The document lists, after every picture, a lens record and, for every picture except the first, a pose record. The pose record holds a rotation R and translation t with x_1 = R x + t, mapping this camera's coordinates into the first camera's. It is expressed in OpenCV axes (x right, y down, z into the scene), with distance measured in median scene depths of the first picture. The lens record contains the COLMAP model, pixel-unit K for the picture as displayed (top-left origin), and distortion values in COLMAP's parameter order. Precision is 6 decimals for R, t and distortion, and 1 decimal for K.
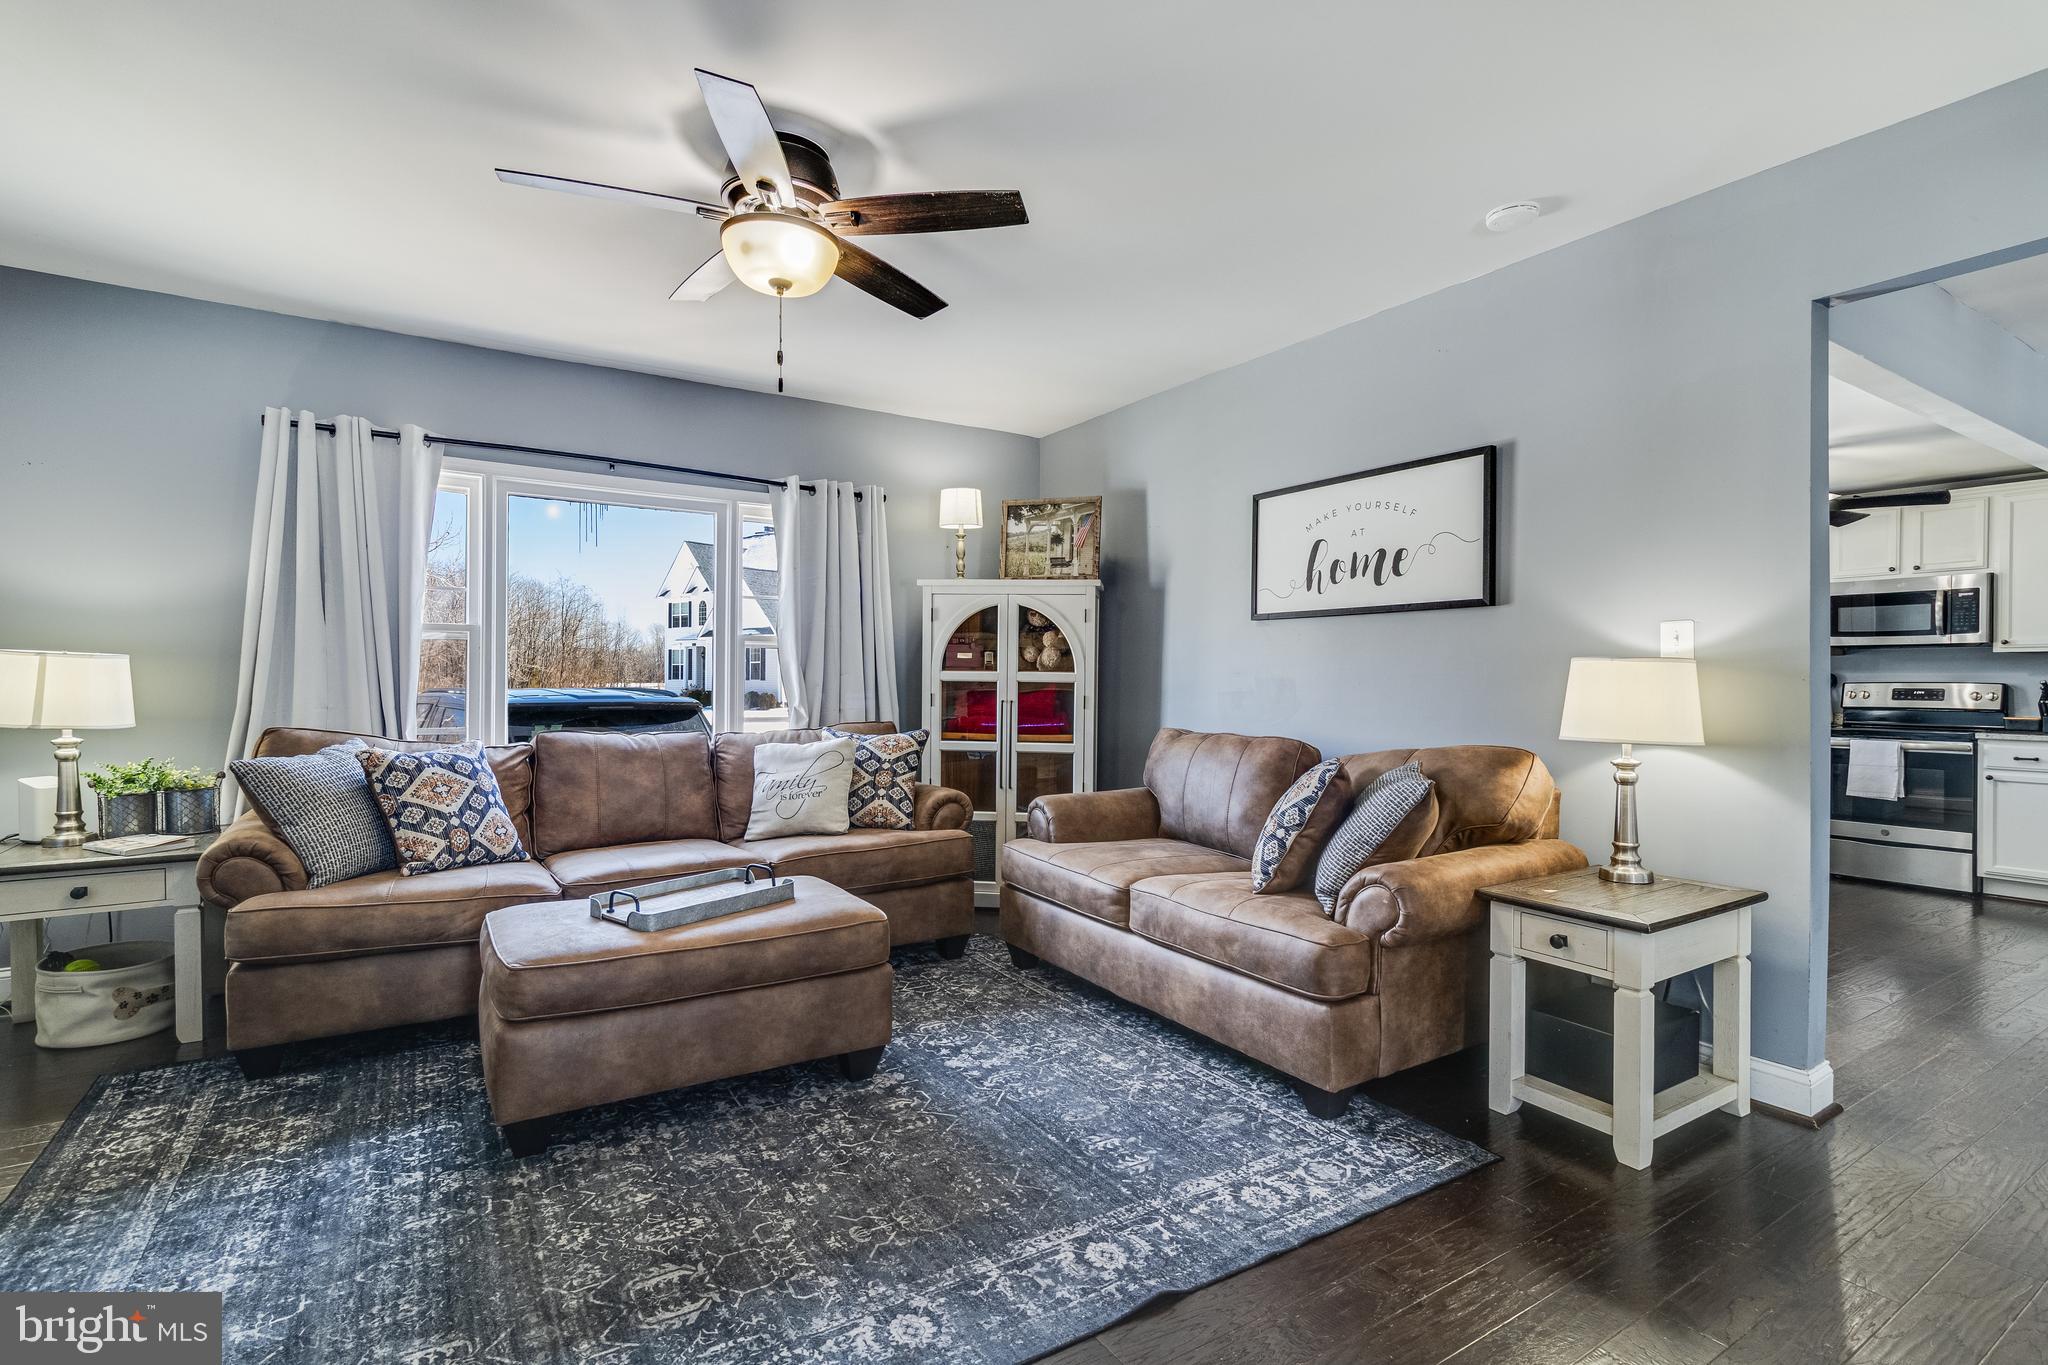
lens RADIAL K [[966.5, 0, 1024.0], [0, 966.5, 682.5], [0, 0, 1]] dist [0.003108, 0.000273]
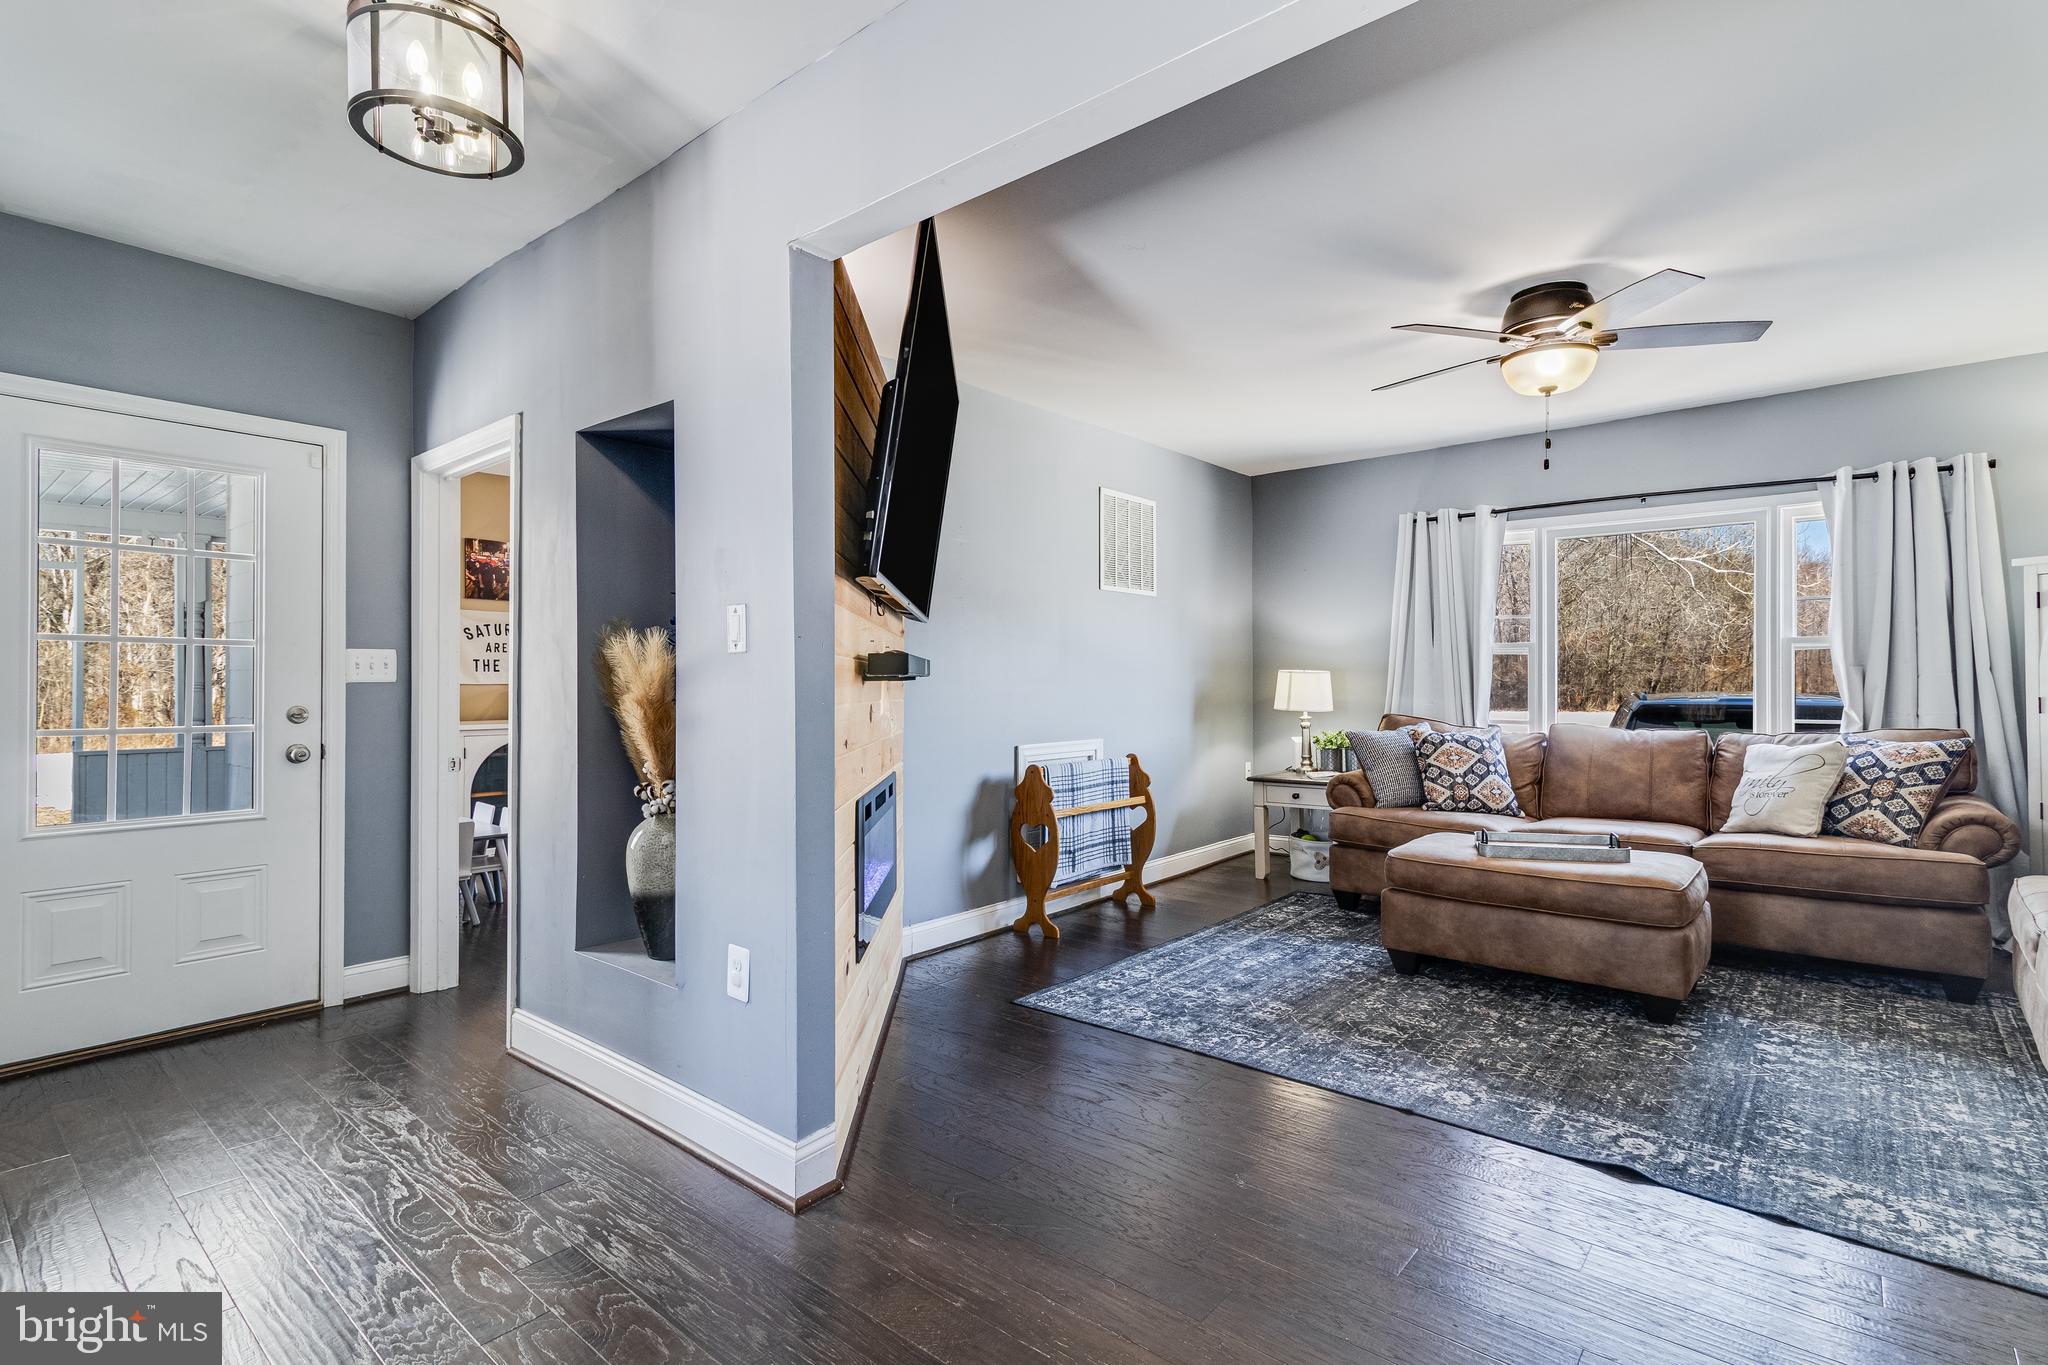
lens RADIAL K [[961.3, 0, 1028.3], [0, 961.3, 674.1], [0, 0, 1]] dist [0.003963, 0.000469]
pose [[0.298261, -0.015670, -0.954356, 0.670232], [0.003708, 0.999877, -0.015258, 0.001792], [0.954477, 0.001012, 0.298282, -0.074196]]
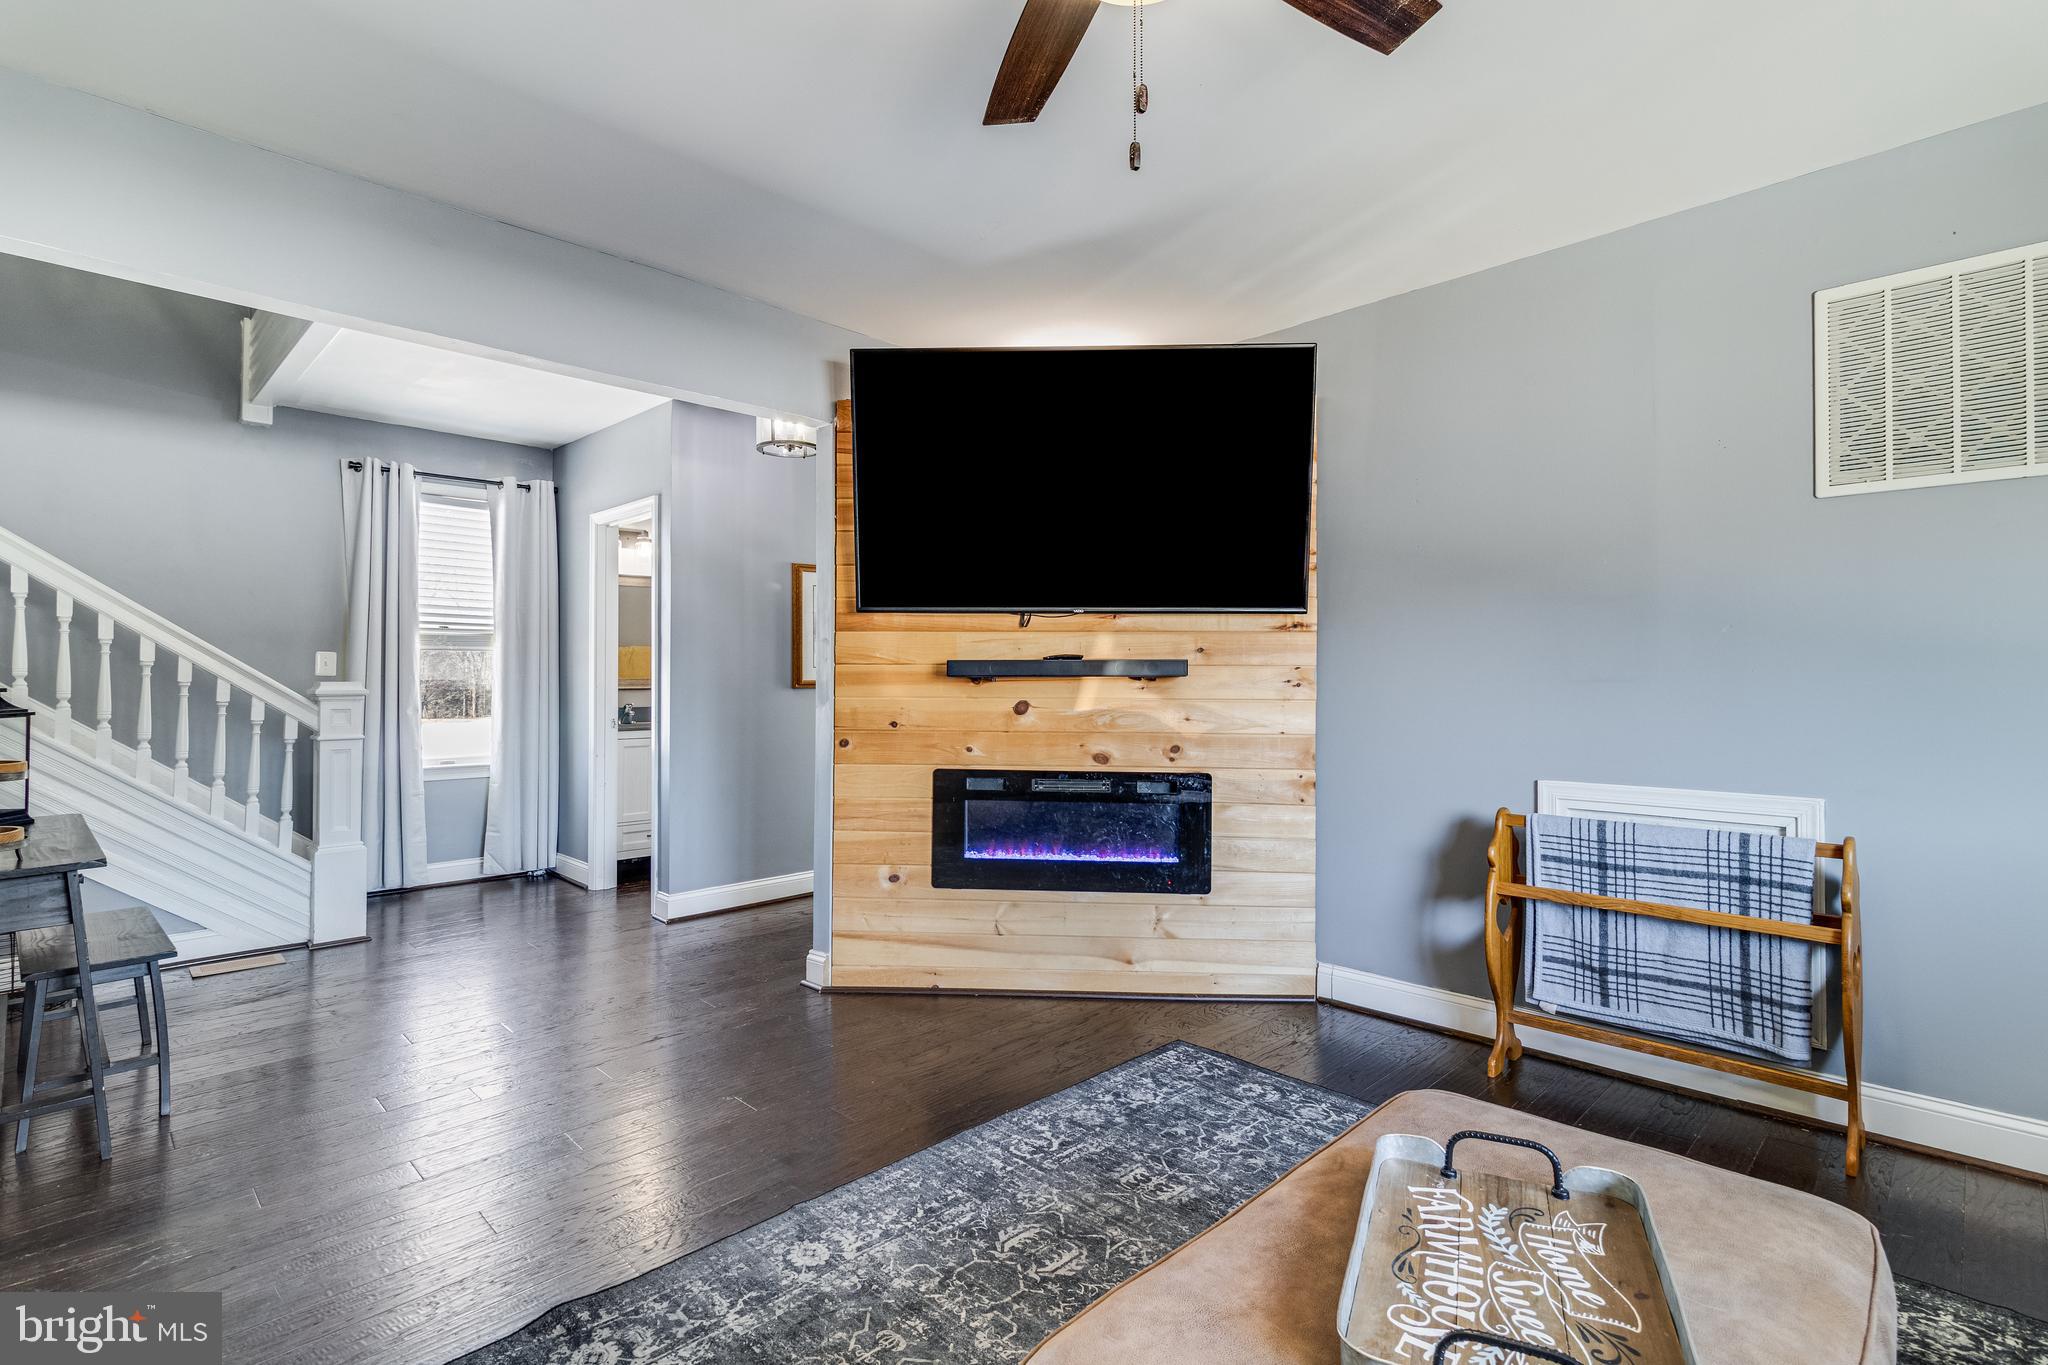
lens RADIAL K [[965.6, 0, 1030.5], [0, 965.6, 663.2], [0, 0, 1]] dist [0.002543, 0.000184]
pose [[-0.974187, -0.008457, -0.225582, -0.060929], [-0.005538, 0.999893, -0.013567, -0.012607], [0.225673, -0.011967, -0.974130, 1.247690]]
